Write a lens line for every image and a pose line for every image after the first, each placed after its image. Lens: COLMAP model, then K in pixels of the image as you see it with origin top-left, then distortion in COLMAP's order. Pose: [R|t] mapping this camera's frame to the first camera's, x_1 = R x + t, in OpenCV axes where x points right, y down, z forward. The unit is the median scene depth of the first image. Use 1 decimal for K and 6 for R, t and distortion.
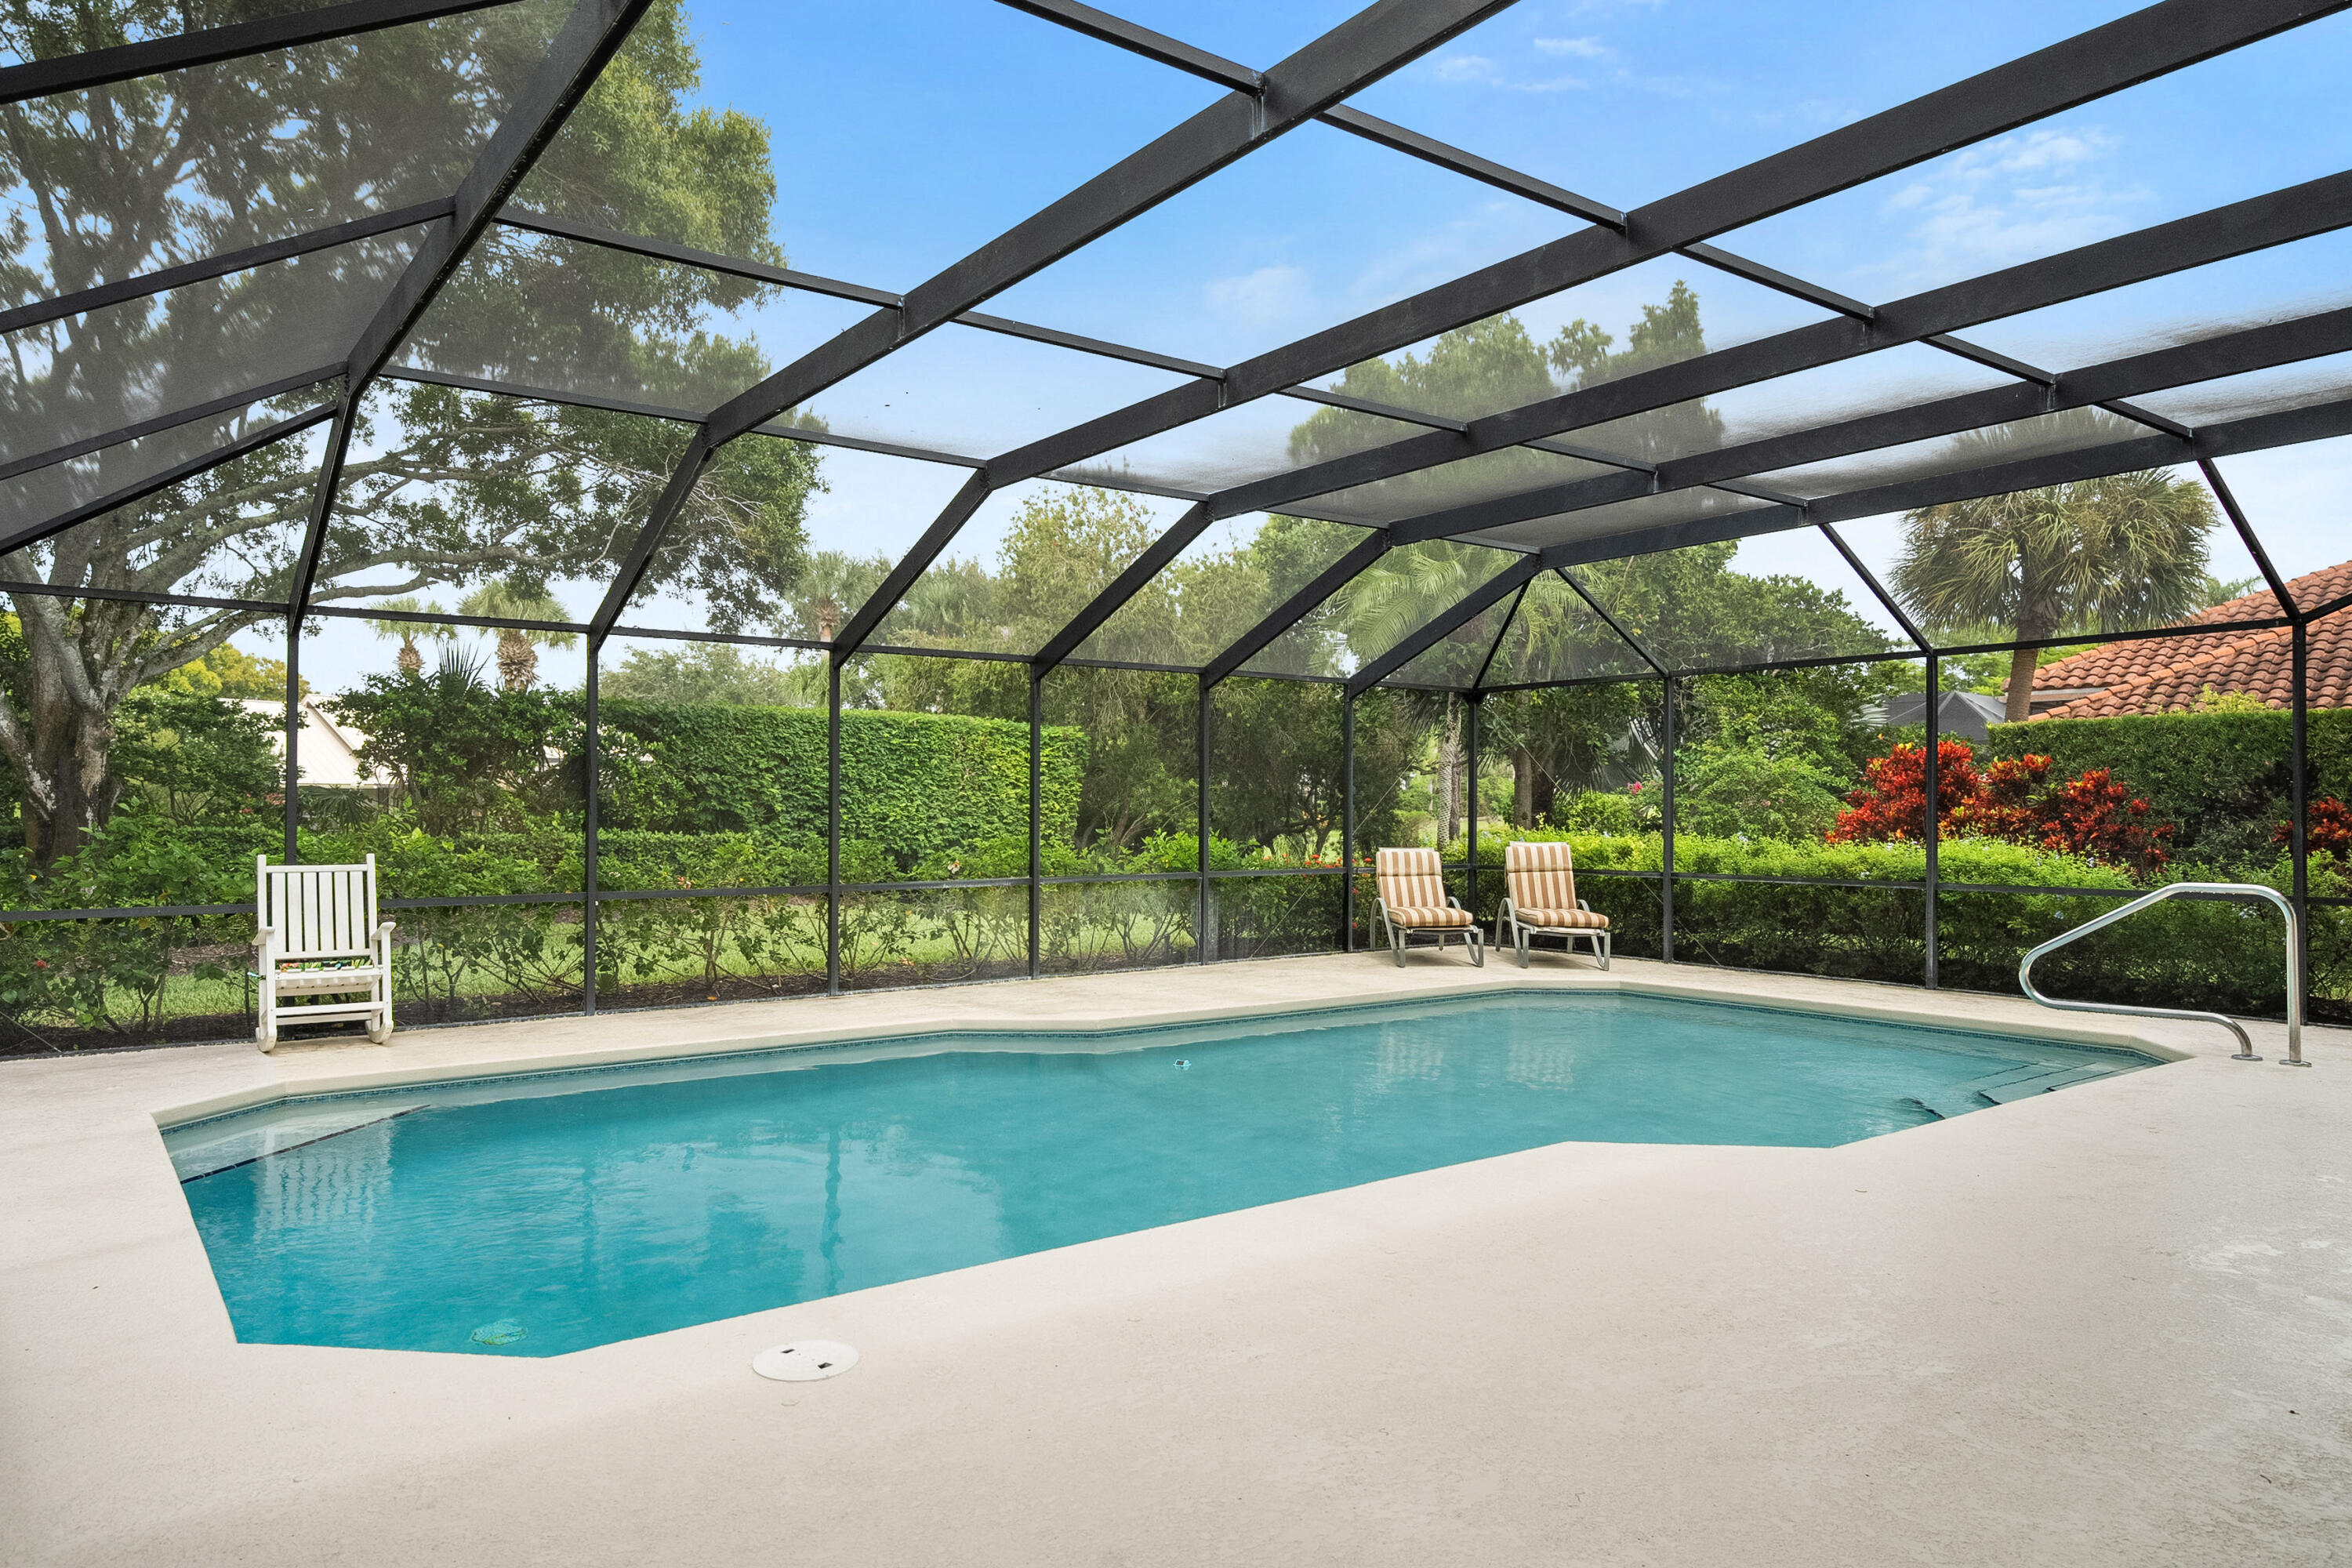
lens RADIAL K [[1474.1, 0, 1168.6], [0, 1474.1, 786.4], [0, 0, 1]] dist [-0.001377, 0.006405]
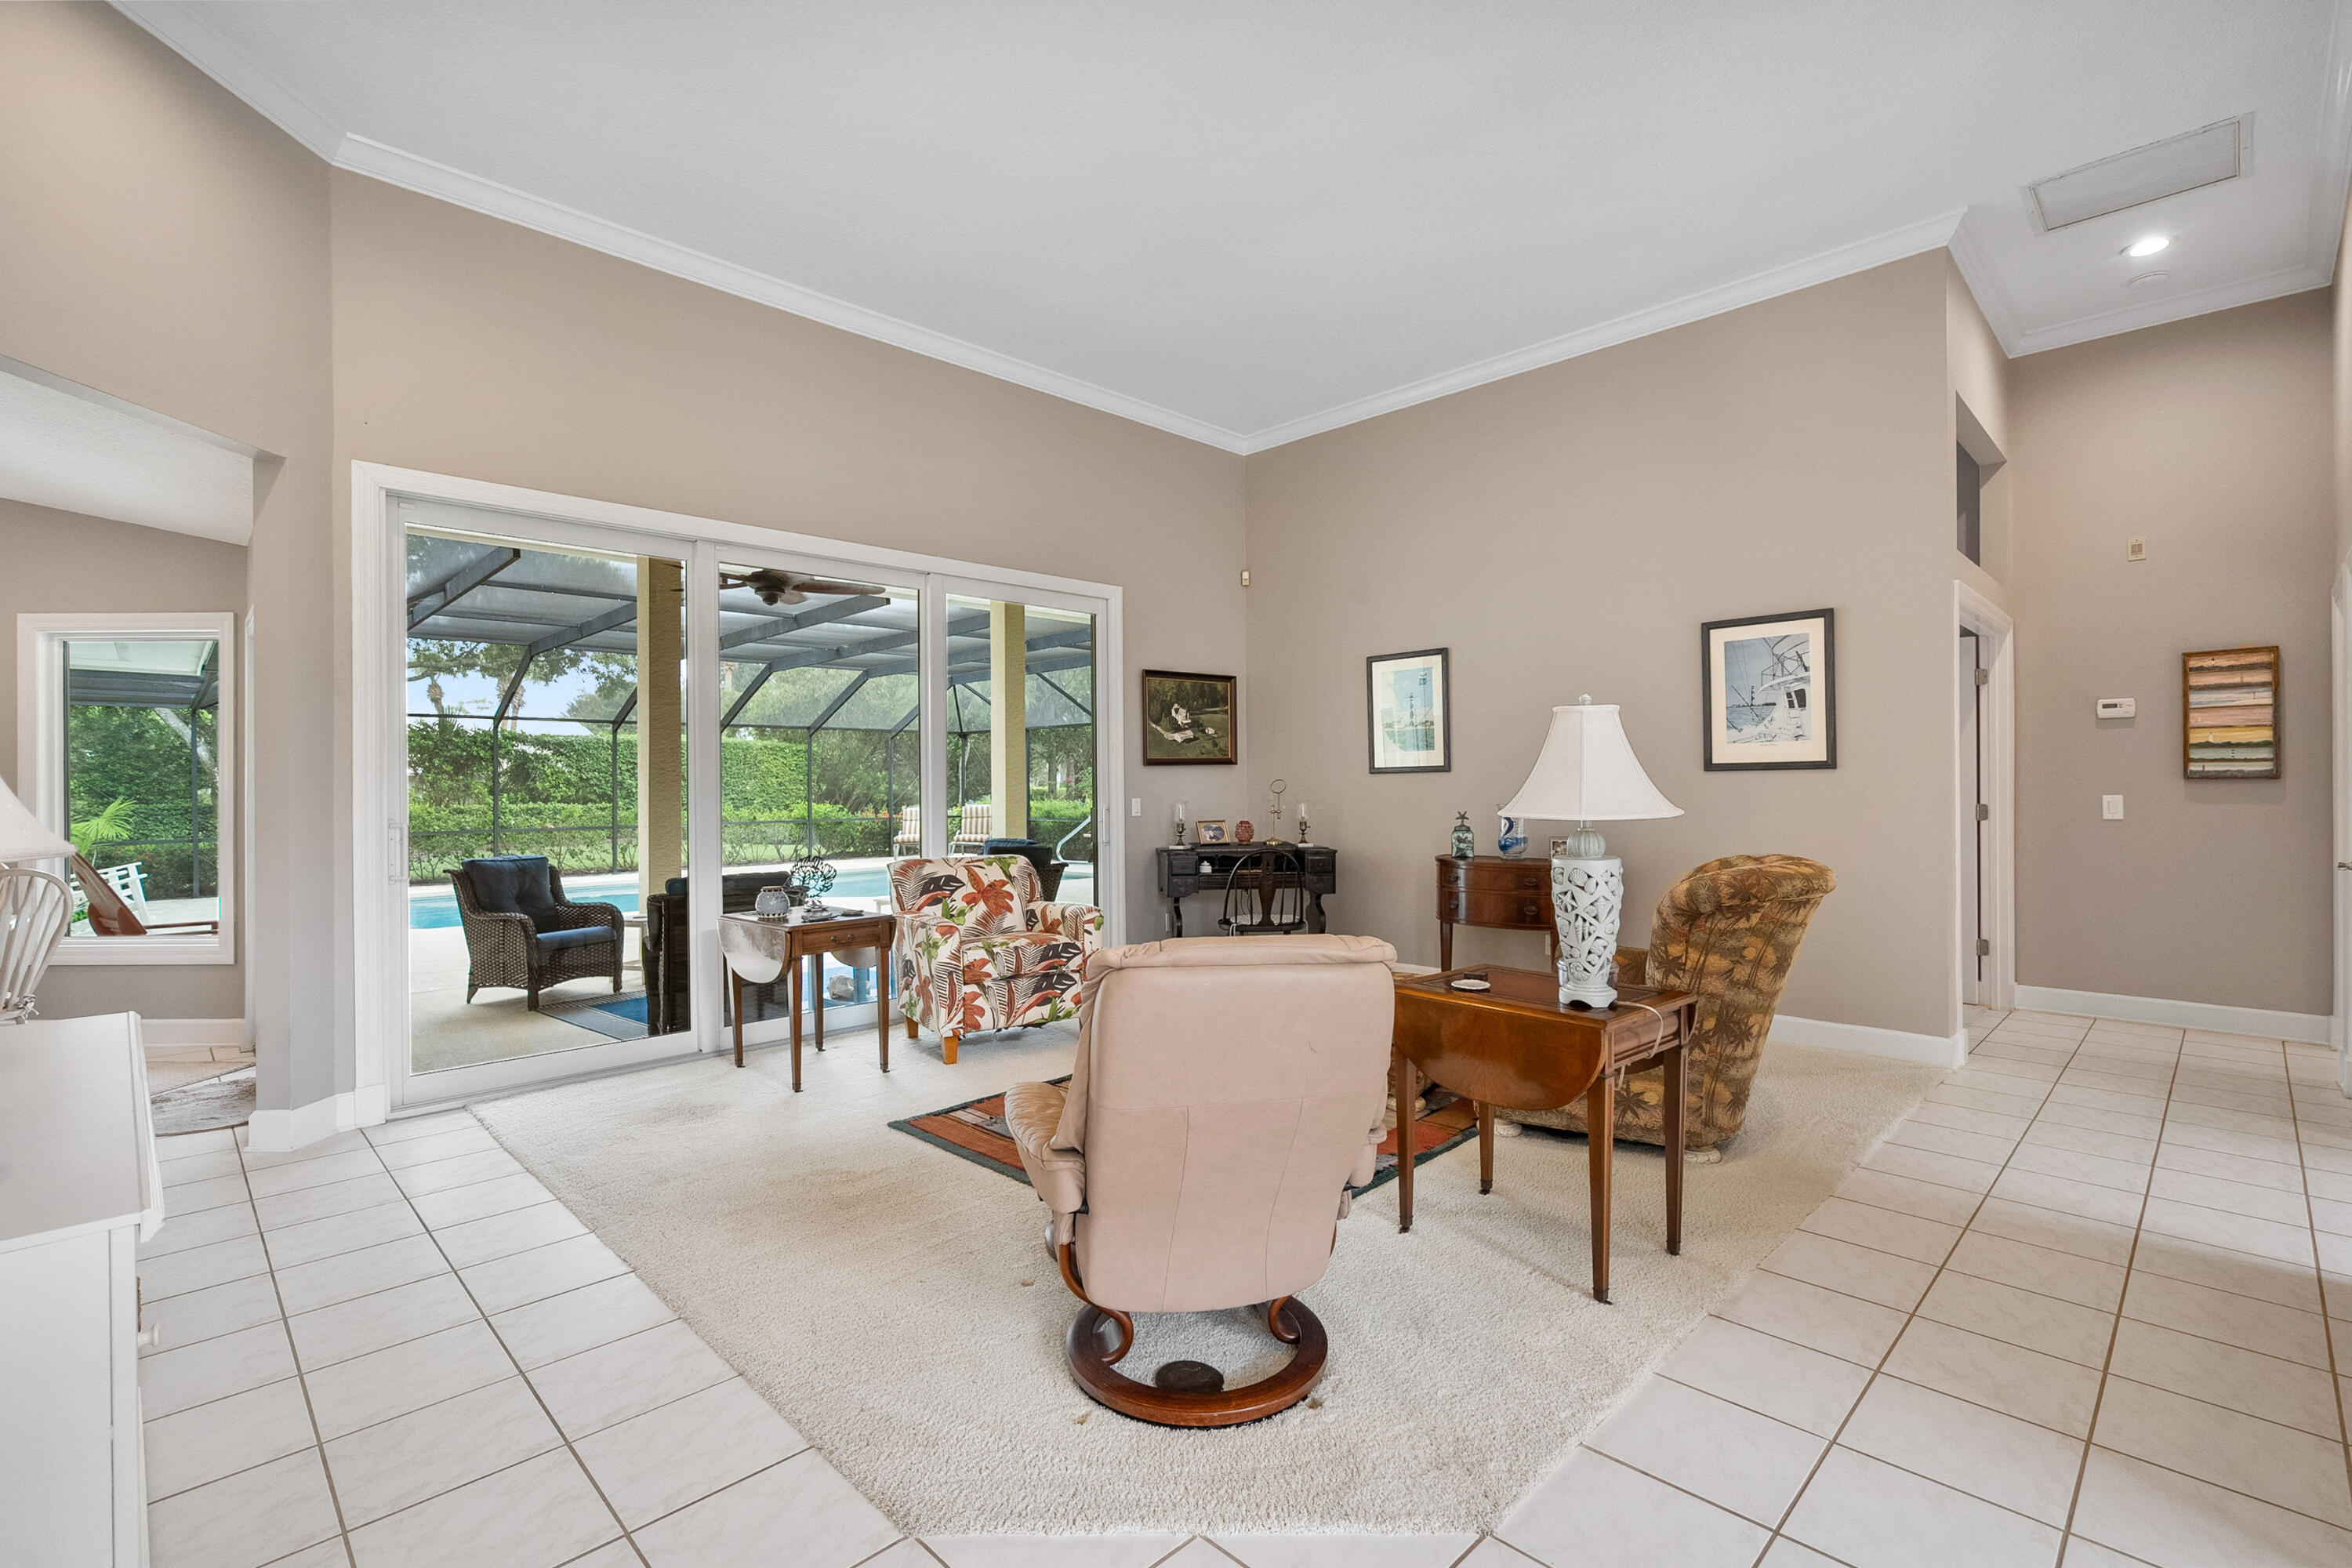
lens RADIAL K [[1054.2, 0, 1170.6], [0, 1054.2, 779.2], [0, 0, 1]] dist [-0.009744, 0.003508]
pose [[0.991661, -0.005991, 0.128738, 0.342202], [0.004592, 0.999927, 0.011161, -0.016955], [-0.128795, -0.010476, 0.991616, -0.595739]]
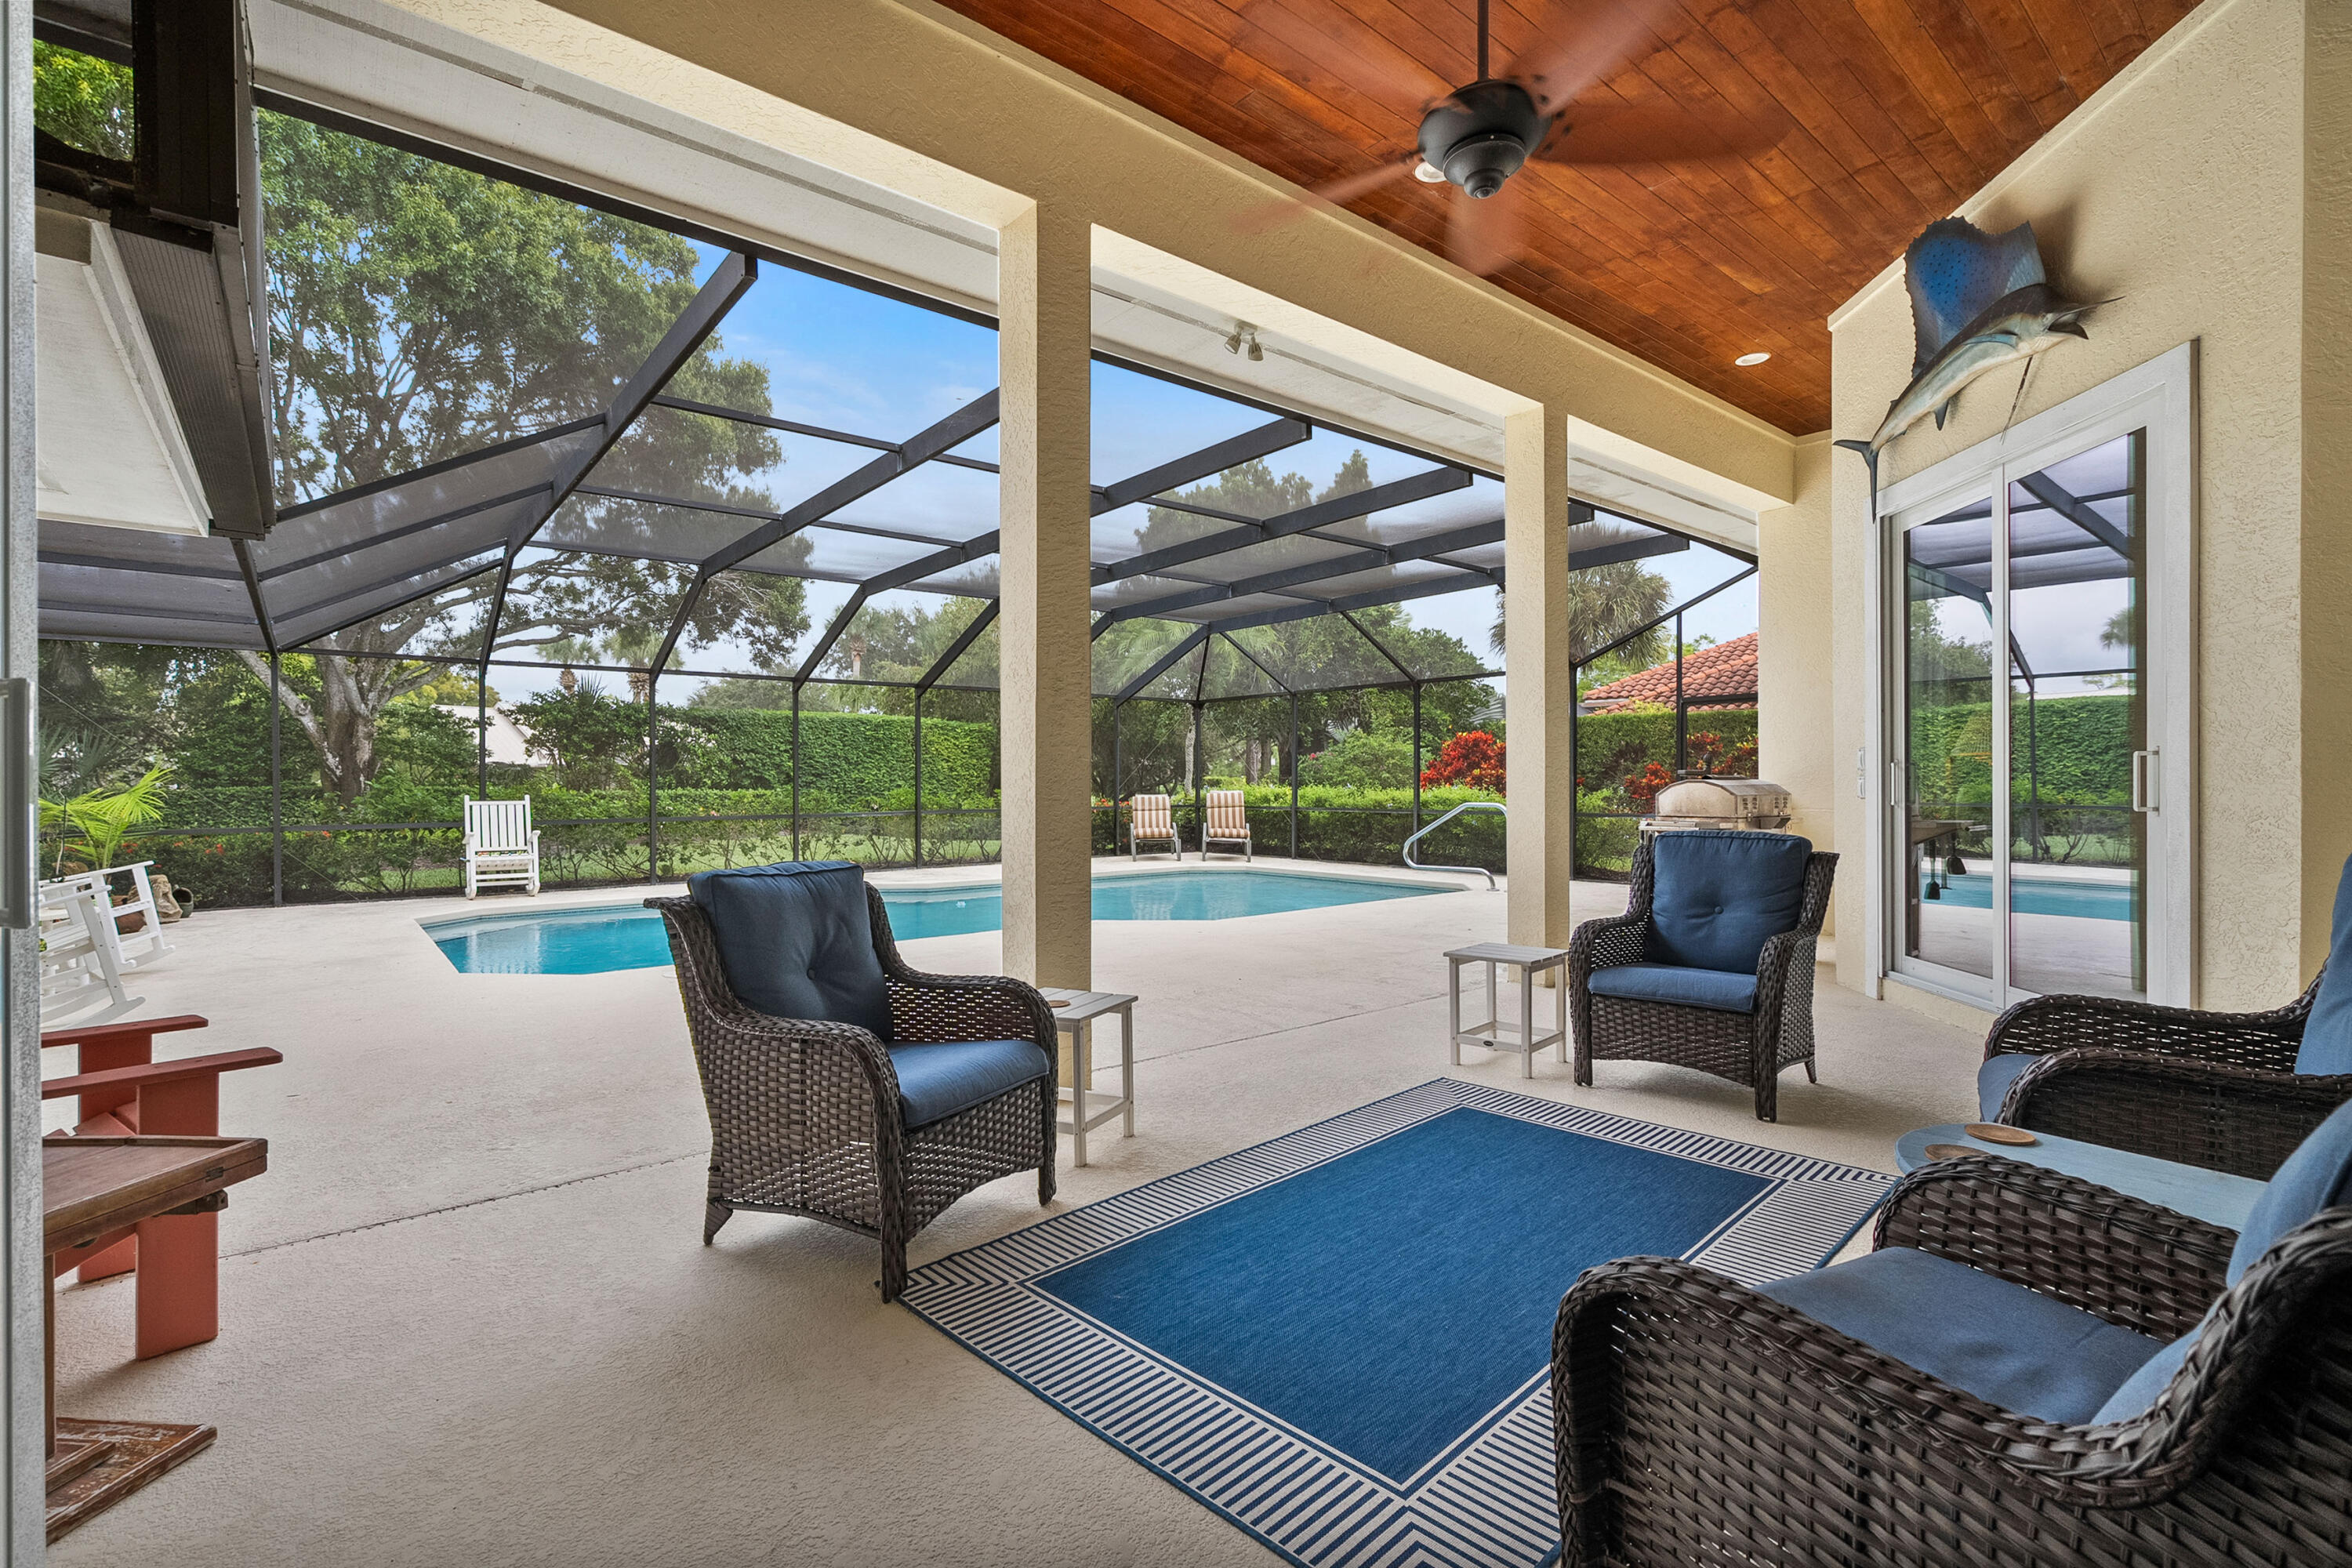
lens RADIAL K [[1054.2, 0, 1169.2], [0, 1054.2, 780.6], [0, 0, 1]] dist [-0.009744, 0.003508]
pose [[0.999222, -0.005070, 0.039115, 0.139502], [0.004480, 0.999875, 0.015159, 0.007508], [-0.039187, -0.014972, 0.999120, -0.228606]]
